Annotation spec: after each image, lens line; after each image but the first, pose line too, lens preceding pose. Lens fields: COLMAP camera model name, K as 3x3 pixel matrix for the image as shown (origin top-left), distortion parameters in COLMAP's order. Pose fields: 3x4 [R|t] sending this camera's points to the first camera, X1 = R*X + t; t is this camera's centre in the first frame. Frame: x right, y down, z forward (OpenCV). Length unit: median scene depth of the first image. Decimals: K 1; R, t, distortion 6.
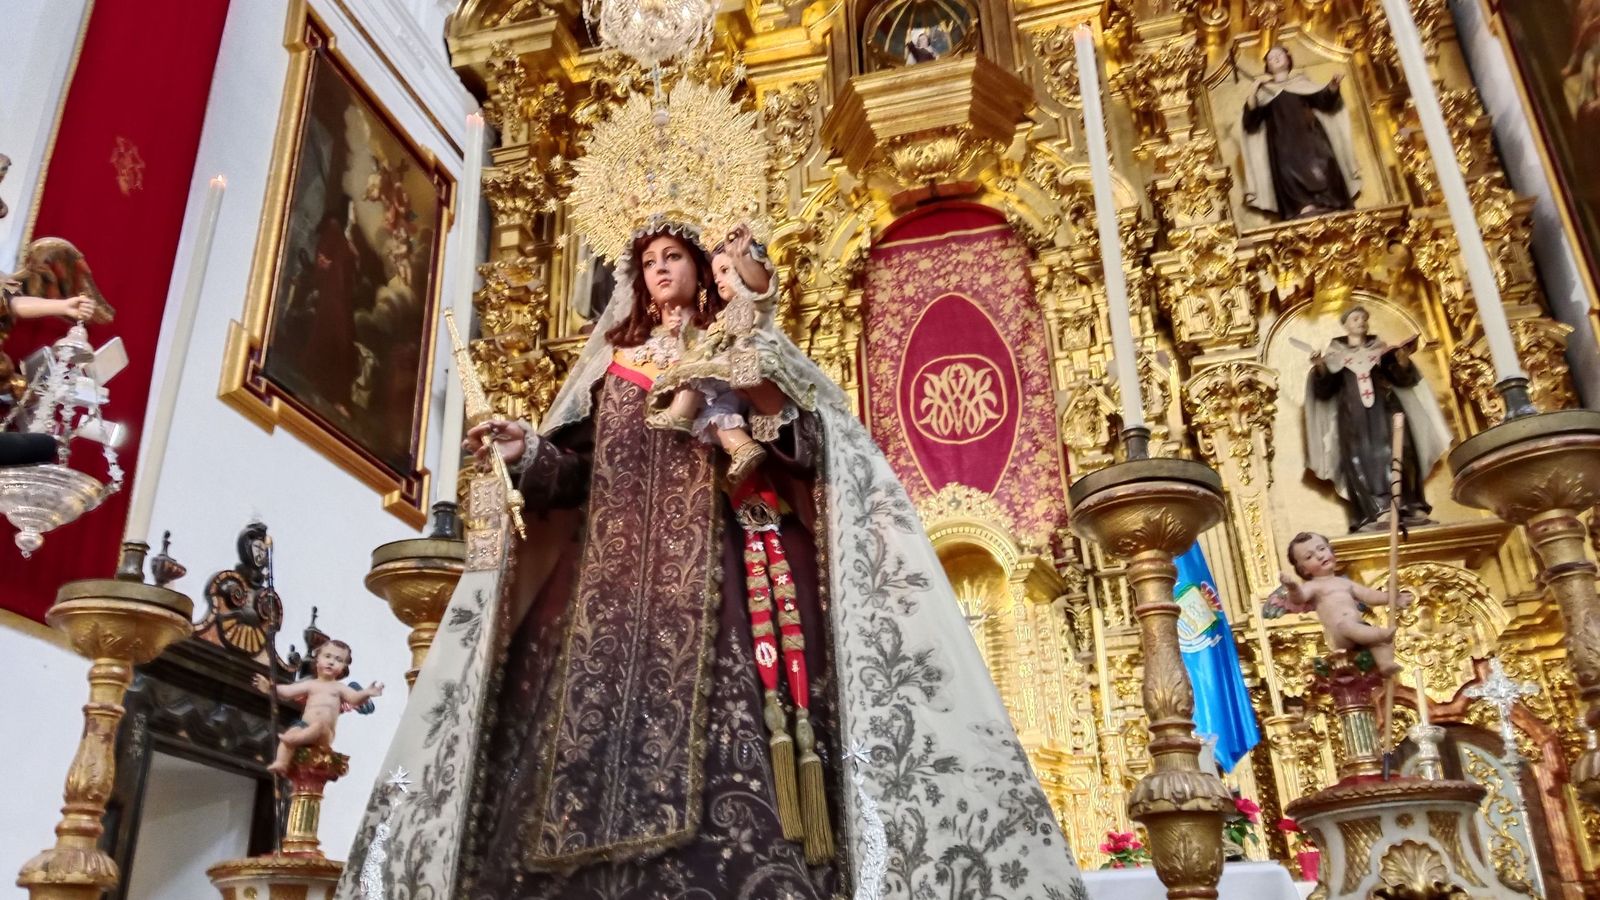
lens RADIAL K [[1246.8, 0, 796.0], [0, 1246.8, 449.6], [0, 0, 1]] dist [0.101910, -0.193315]
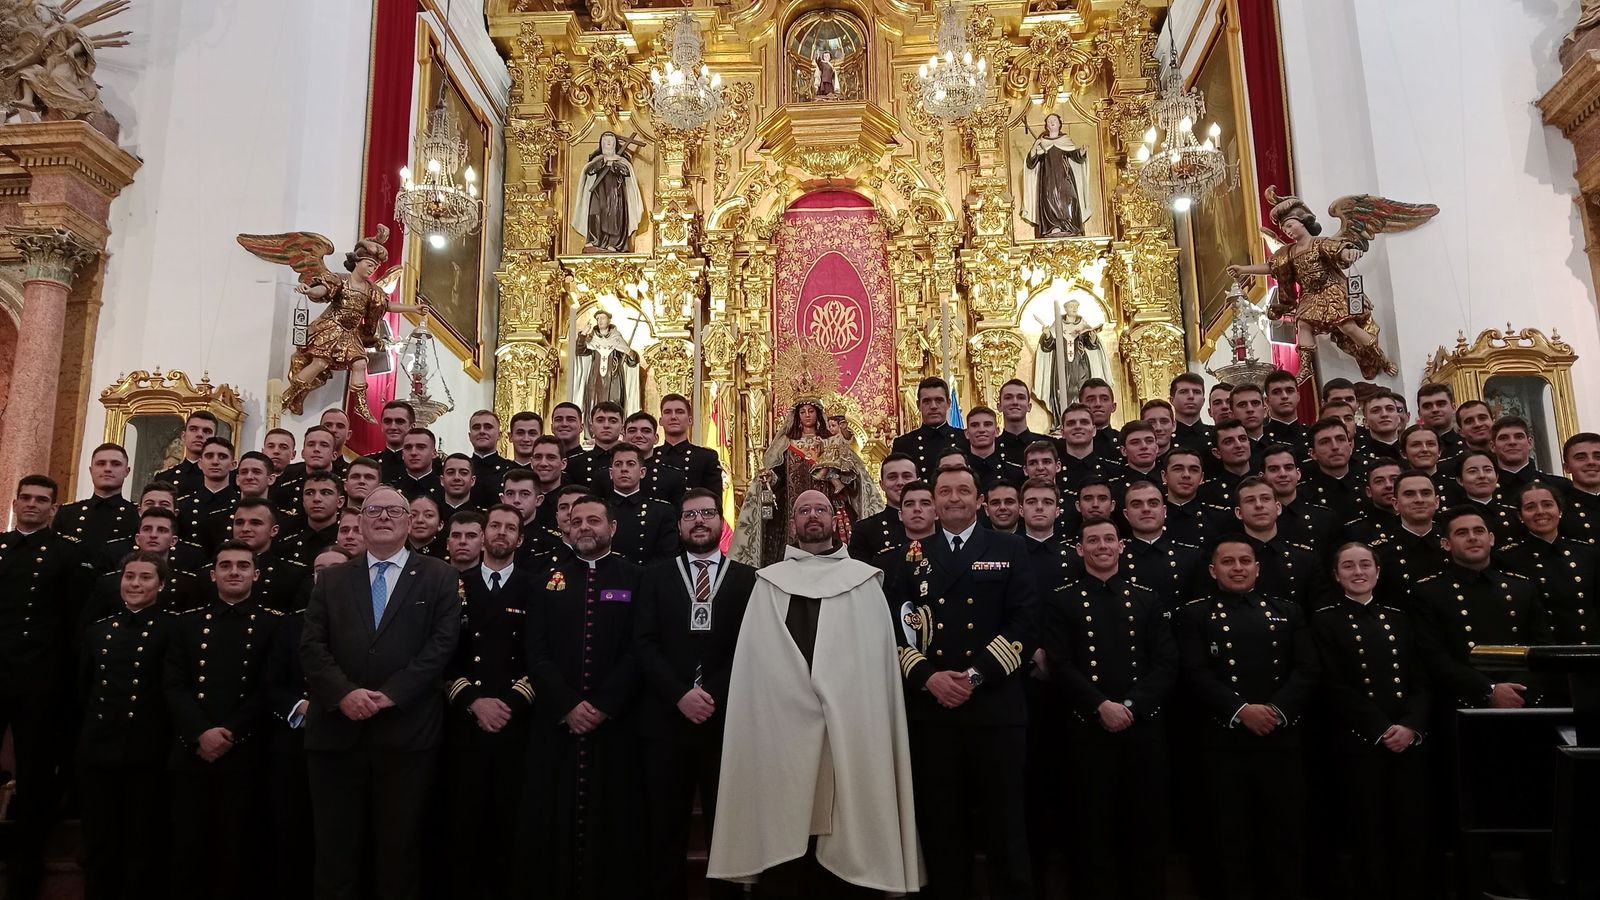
lens RADIAL K [[1246.8, 0, 800.9], [0, 1246.8, 456.0], [0, 0, 1]] dist [0.101910, -0.193315]
pose [[0.981512, 0.060590, 0.181558, -0.211344], [-0.095397, 0.977215, 0.189608, -0.196264], [-0.165933, -0.203422, 0.964928, -0.618071]]
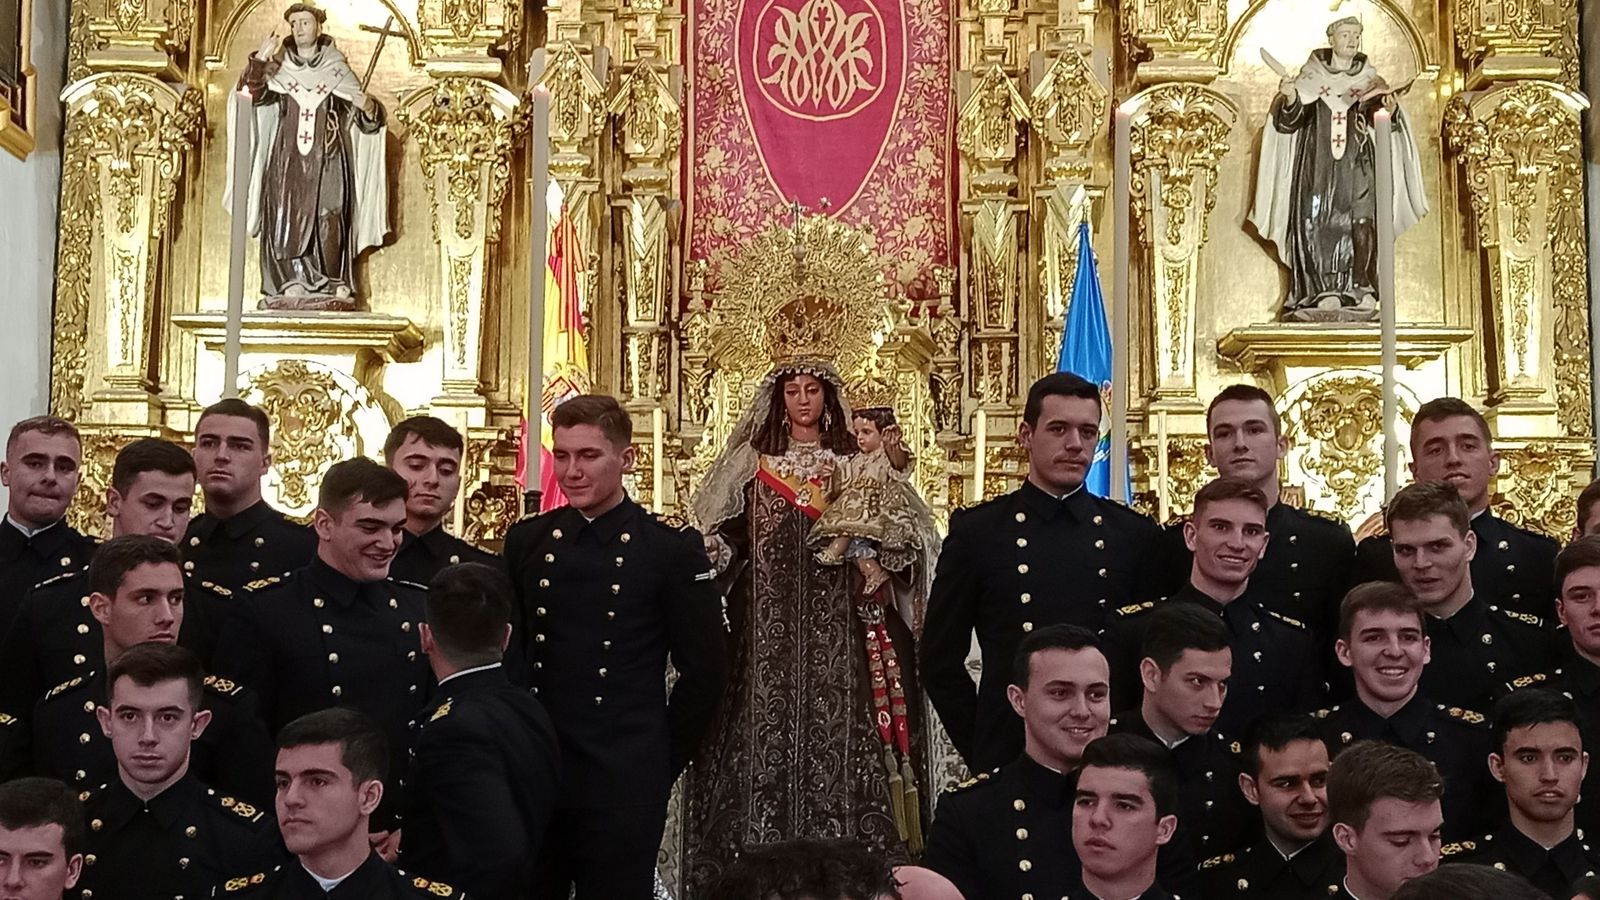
lens RADIAL K [[2492.4, 0, 799.4], [0, 2492.4, 454.8], [0, 0, 1]] dist [0.105657, 0.000000]
pose [[0.970560, 0.067734, 0.231140, -0.221899], [-0.134567, 0.948393, 0.287129, -0.261857], [-0.199763, -0.309779, 0.929587, -0.447349]]
